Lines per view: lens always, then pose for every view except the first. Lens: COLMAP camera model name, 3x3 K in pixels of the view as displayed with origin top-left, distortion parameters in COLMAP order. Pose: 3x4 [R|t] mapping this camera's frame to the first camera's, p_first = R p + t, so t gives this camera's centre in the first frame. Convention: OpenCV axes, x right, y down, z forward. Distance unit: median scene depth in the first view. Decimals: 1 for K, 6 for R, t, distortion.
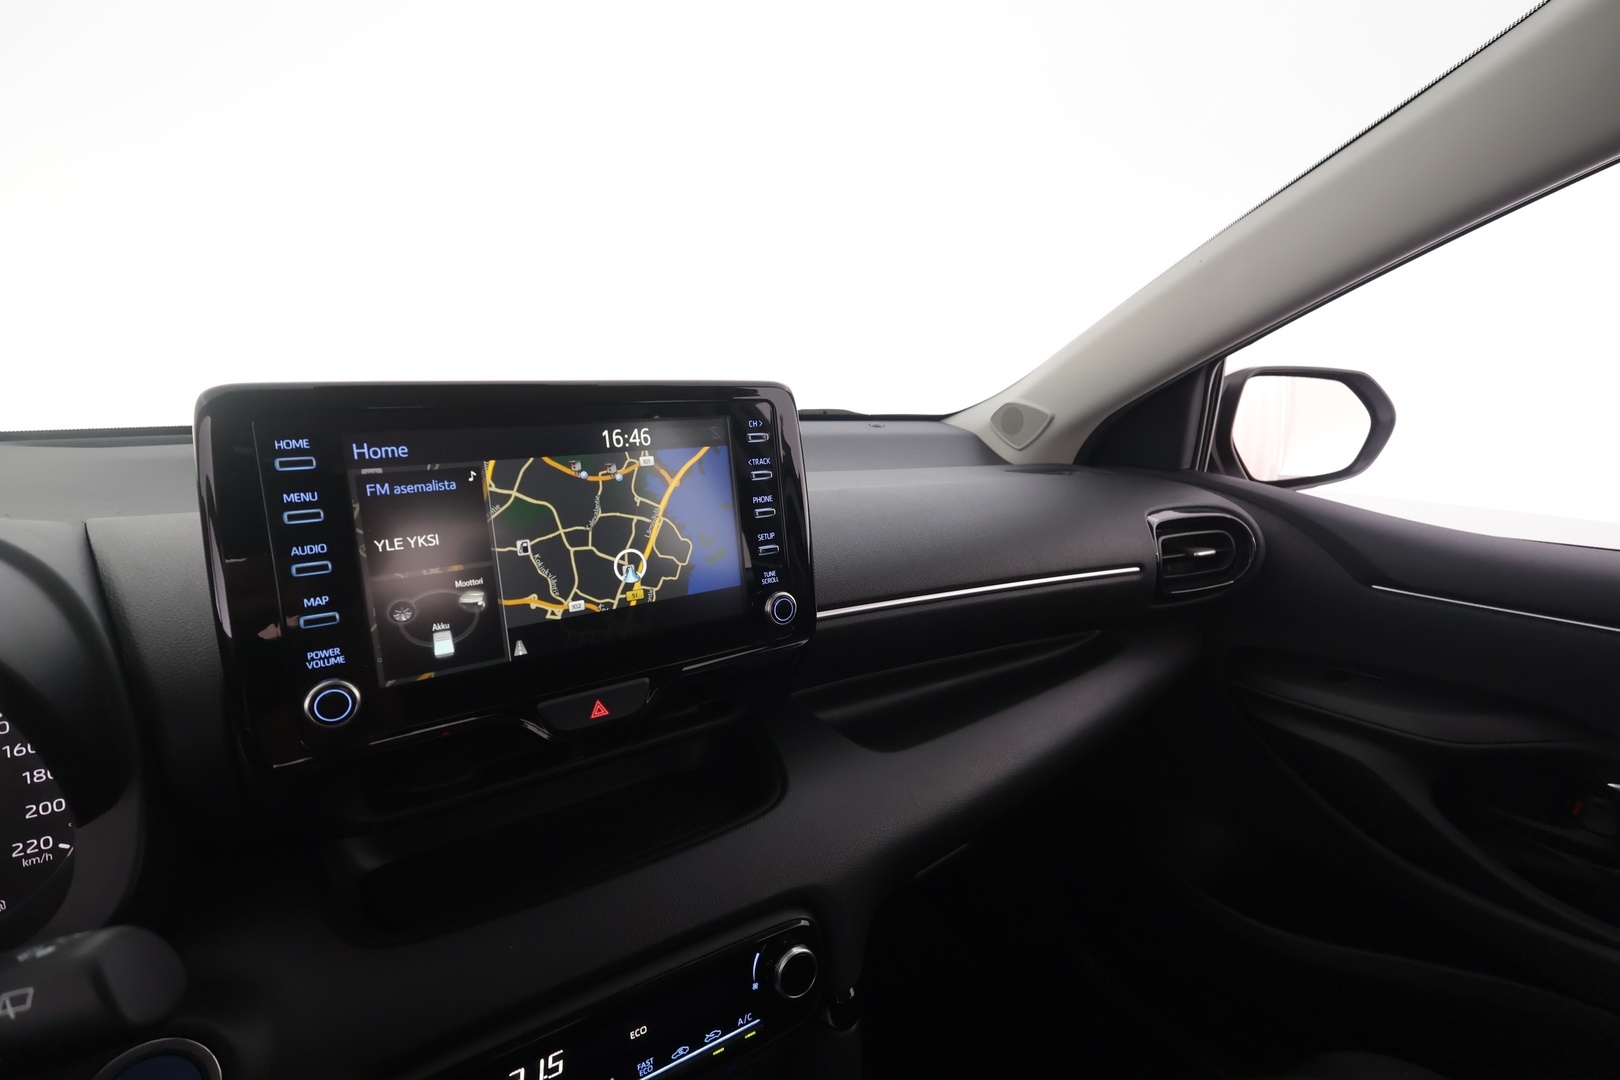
lens RADIAL K [[745.0, 0, 808.5], [0, 745.0, 540.7], [0, 0, 1]] dist [-0.000950, 0.000449]
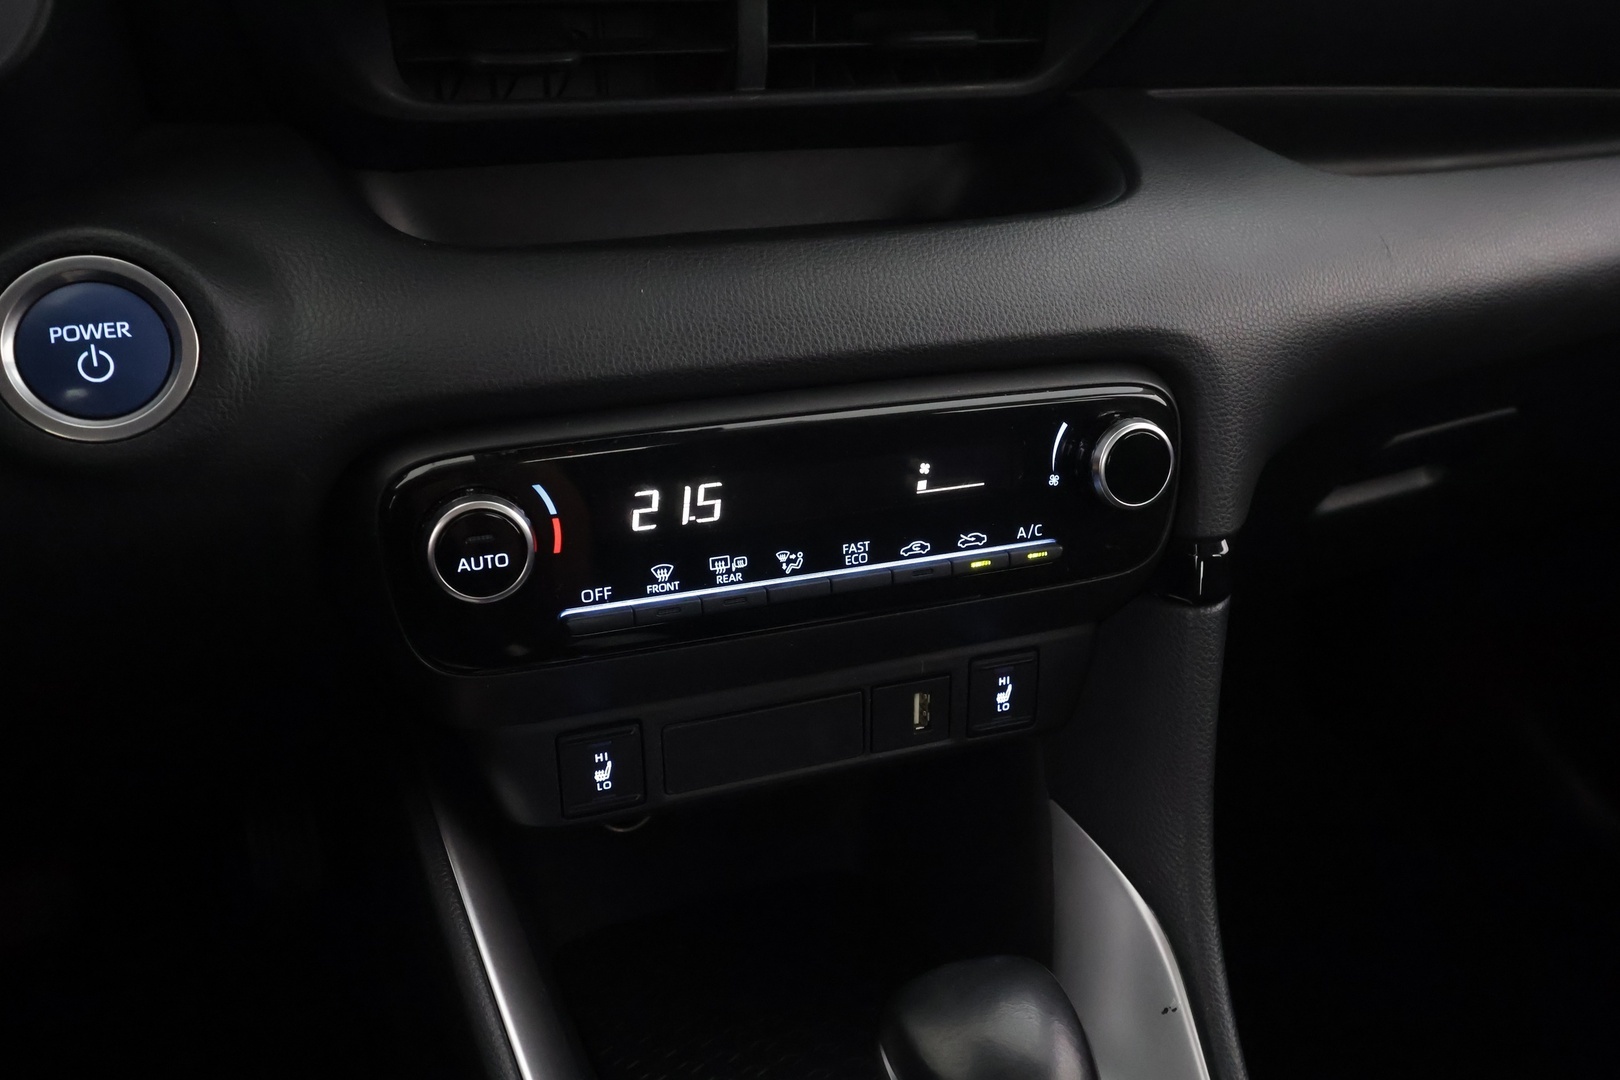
lens RADIAL K [[1271.6, 0, 812.7], [0, 1271.6, 544.1], [0, 0, 1]] dist [-0.003899, 0.000180]
pose [[0.974015, 0.109585, -0.198206, -0.054253], [-0.058366, 0.967040, 0.247843, 0.426809], [0.218833, -0.229835, 0.948308, 0.063853]]
